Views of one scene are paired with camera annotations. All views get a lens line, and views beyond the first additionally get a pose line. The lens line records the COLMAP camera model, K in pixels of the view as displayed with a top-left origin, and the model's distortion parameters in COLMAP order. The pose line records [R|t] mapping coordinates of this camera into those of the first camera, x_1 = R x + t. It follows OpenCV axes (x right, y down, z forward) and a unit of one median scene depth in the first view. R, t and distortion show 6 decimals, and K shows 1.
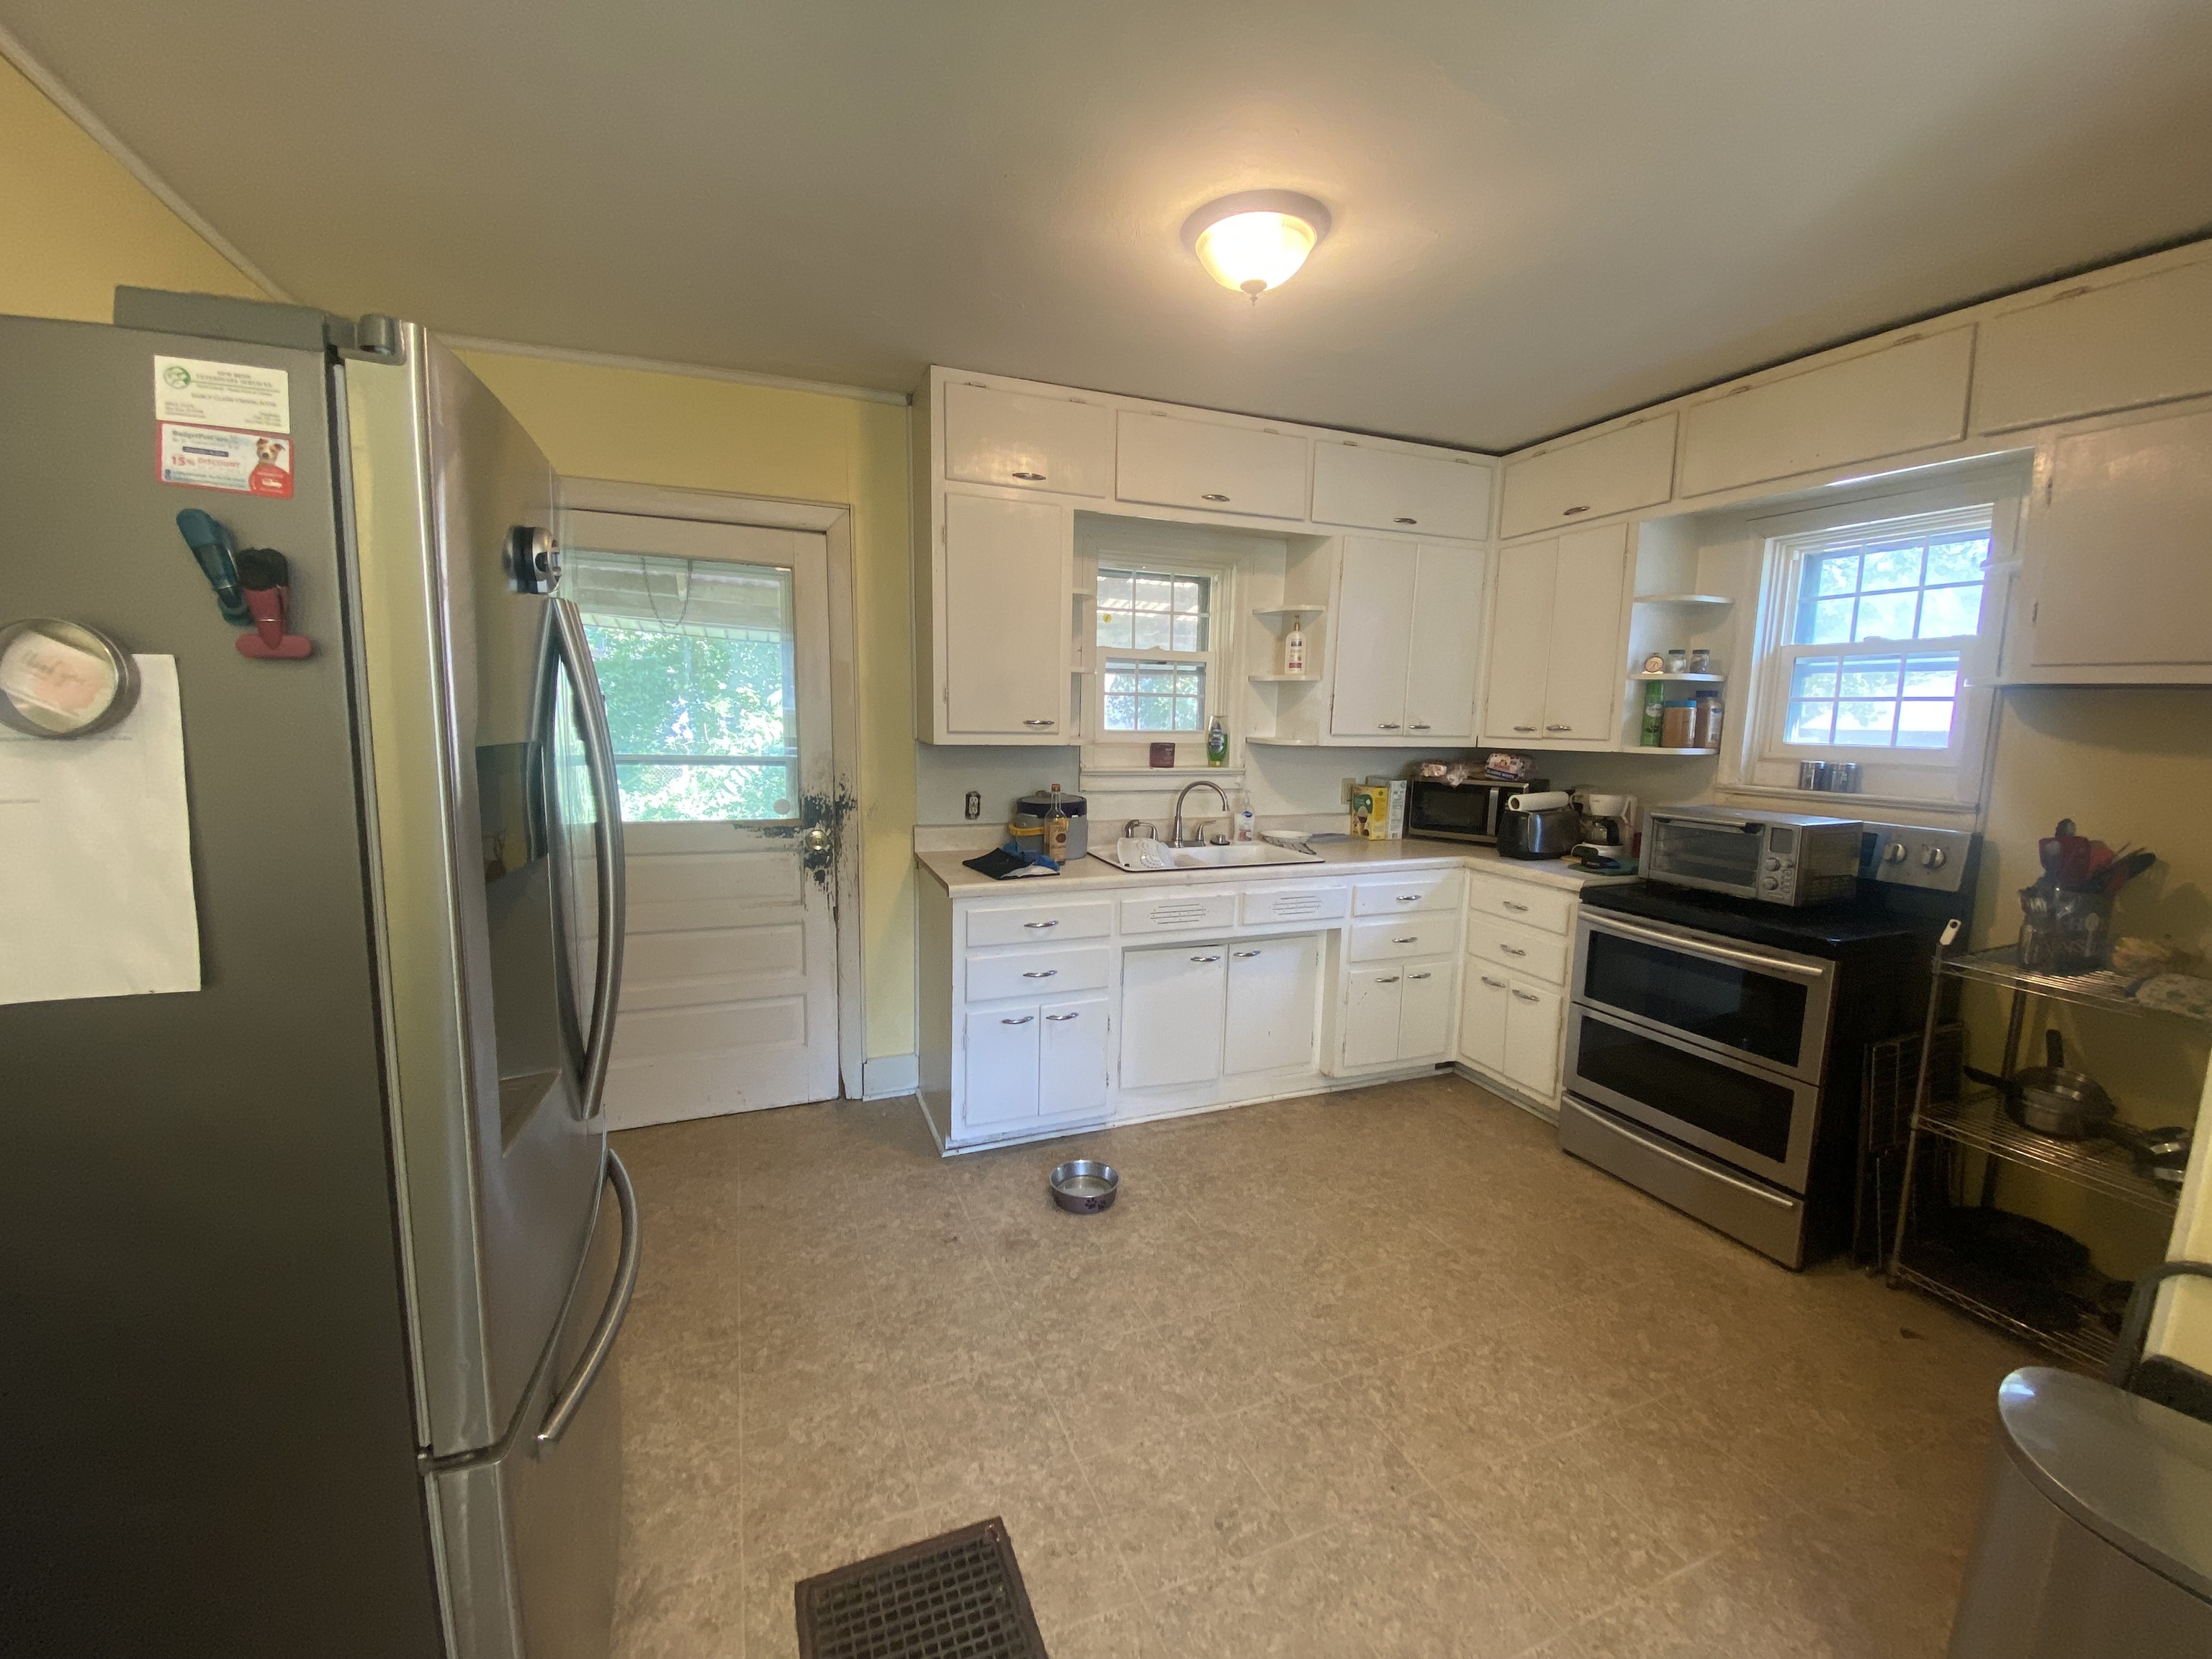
lens RADIAL K [[910.2, 0, 1114.5], [0, 910.2, 834.5], [0, 0, 1]] dist [0.010702, -0.001734]
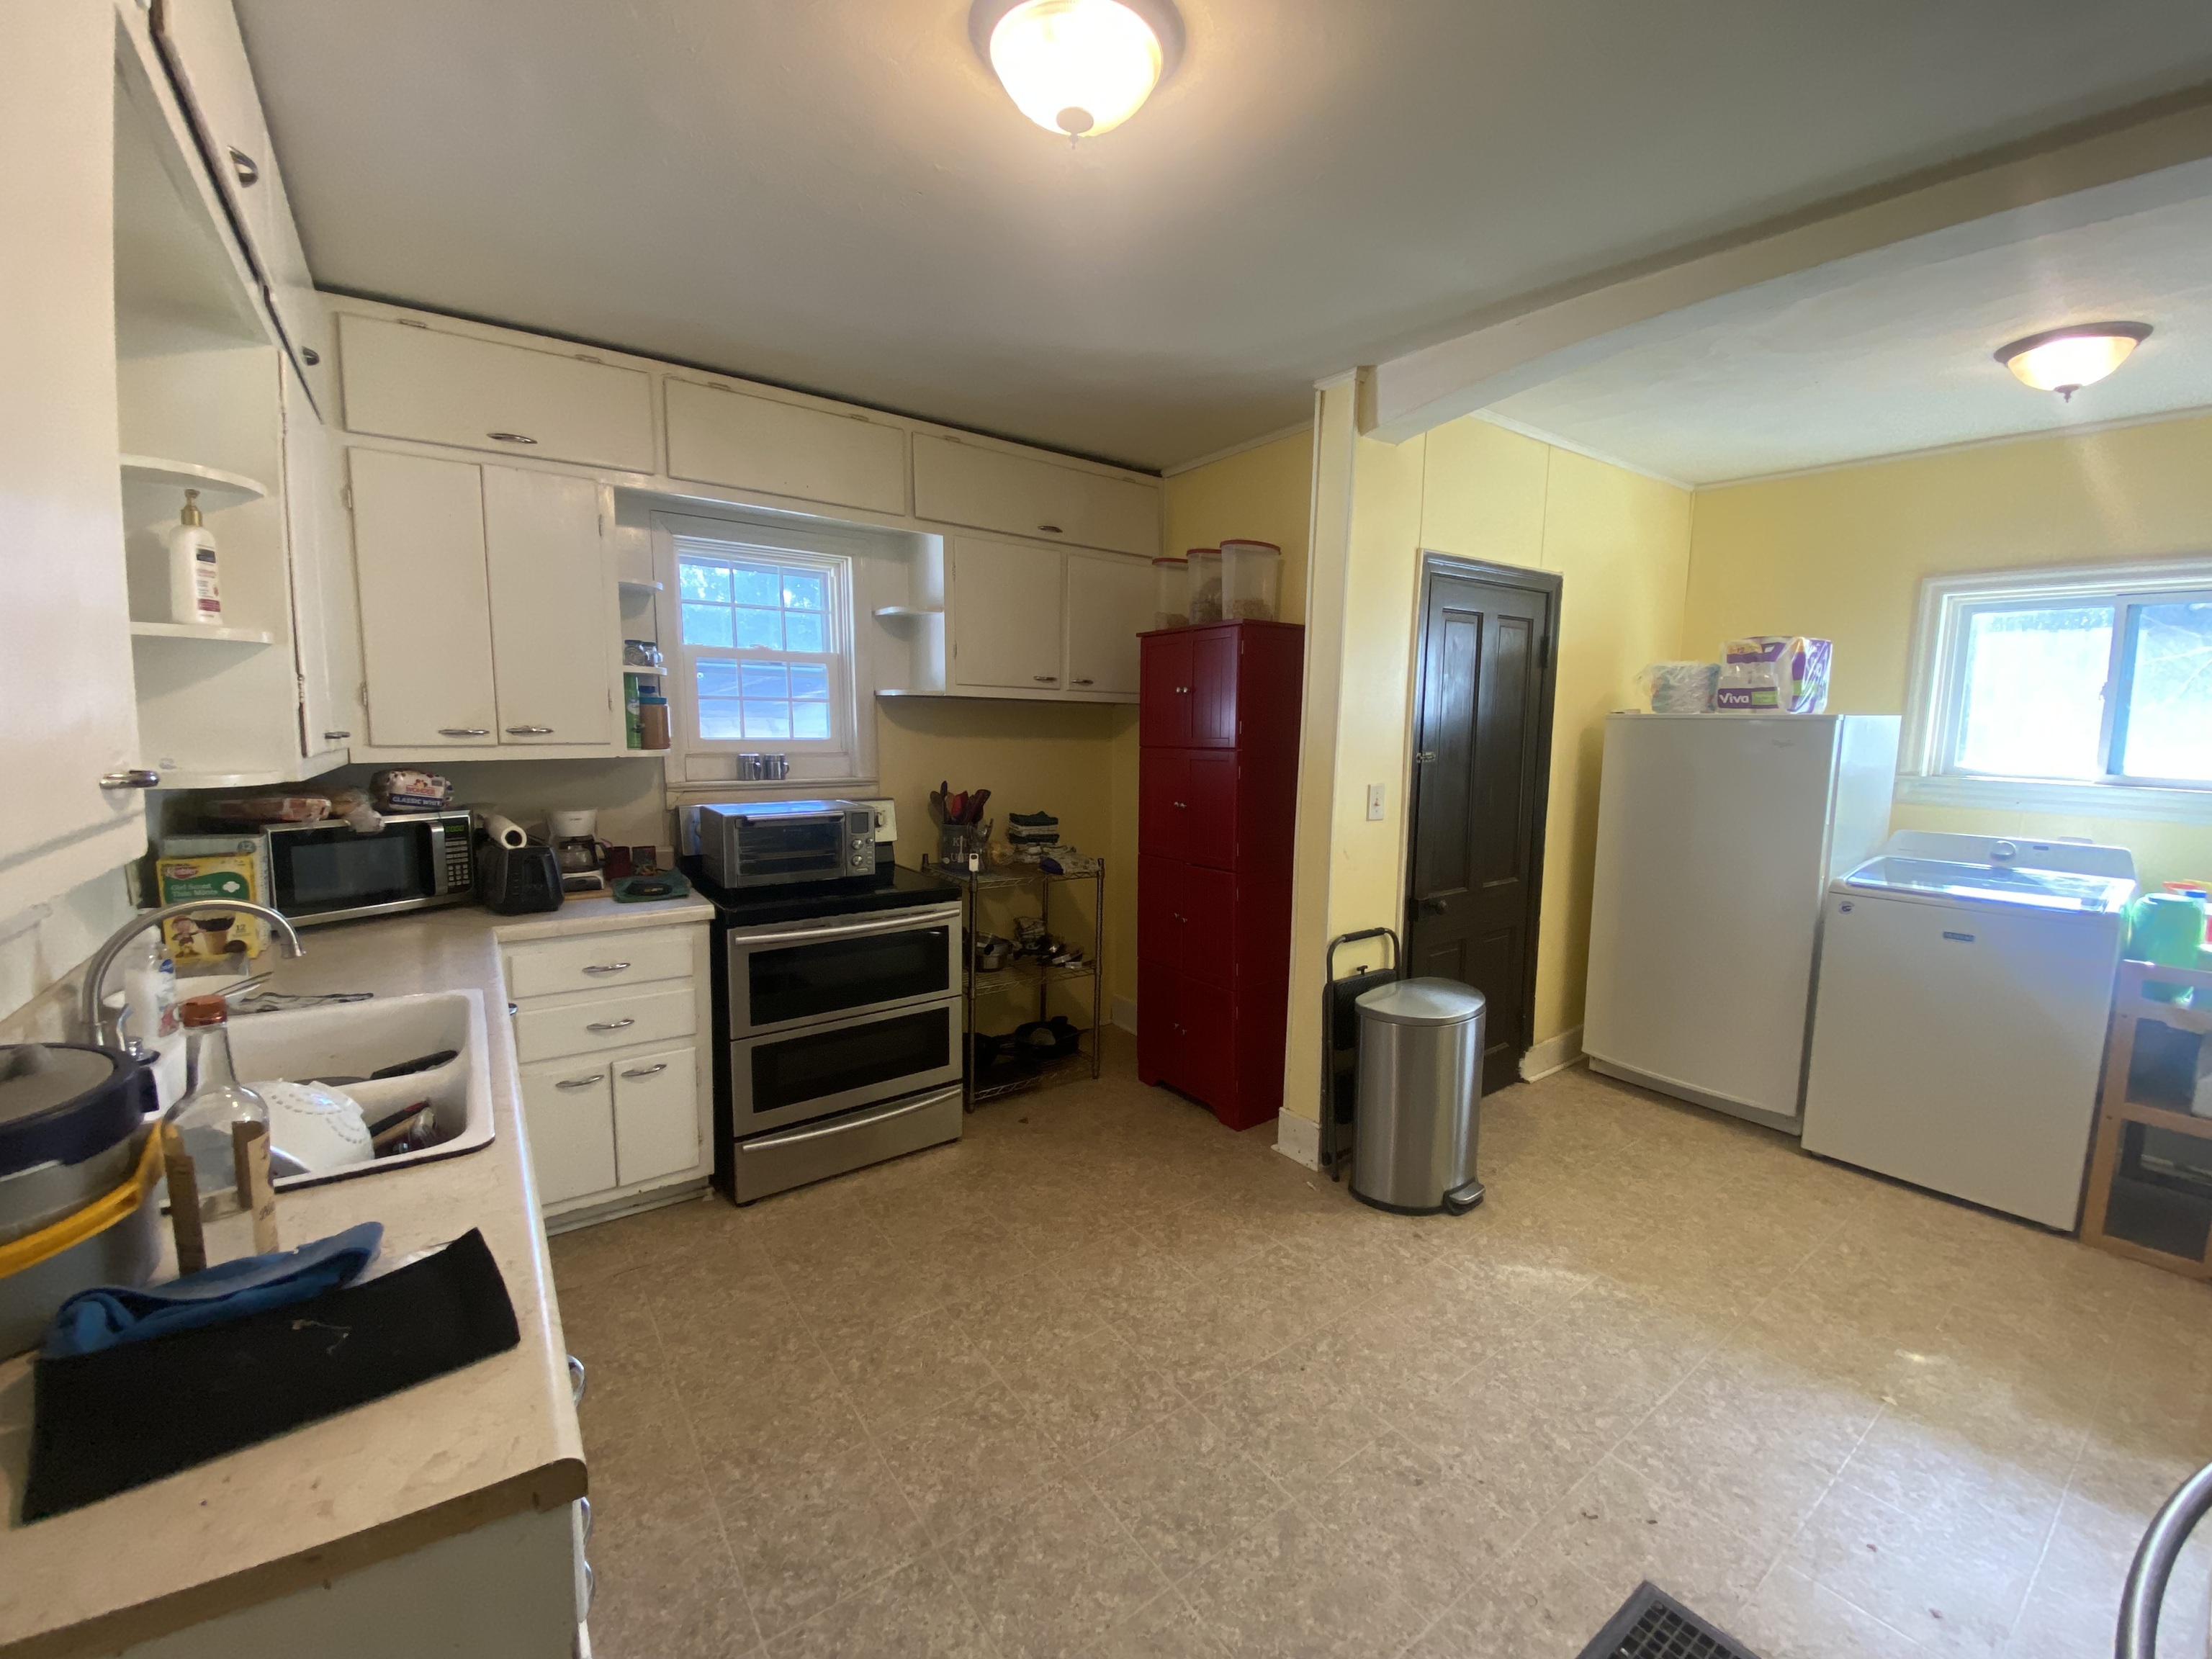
lens RADIAL K [[910.2, 0, 1113.3], [0, 910.2, 814.0], [0, 0, 1]] dist [0.010702, -0.001734]
pose [[-0.235543, -0.133163, 0.962698, -0.479822], [0.105302, 0.981240, 0.161492, -0.160602], [-0.966142, 0.139412, -0.217102, 0.942519]]
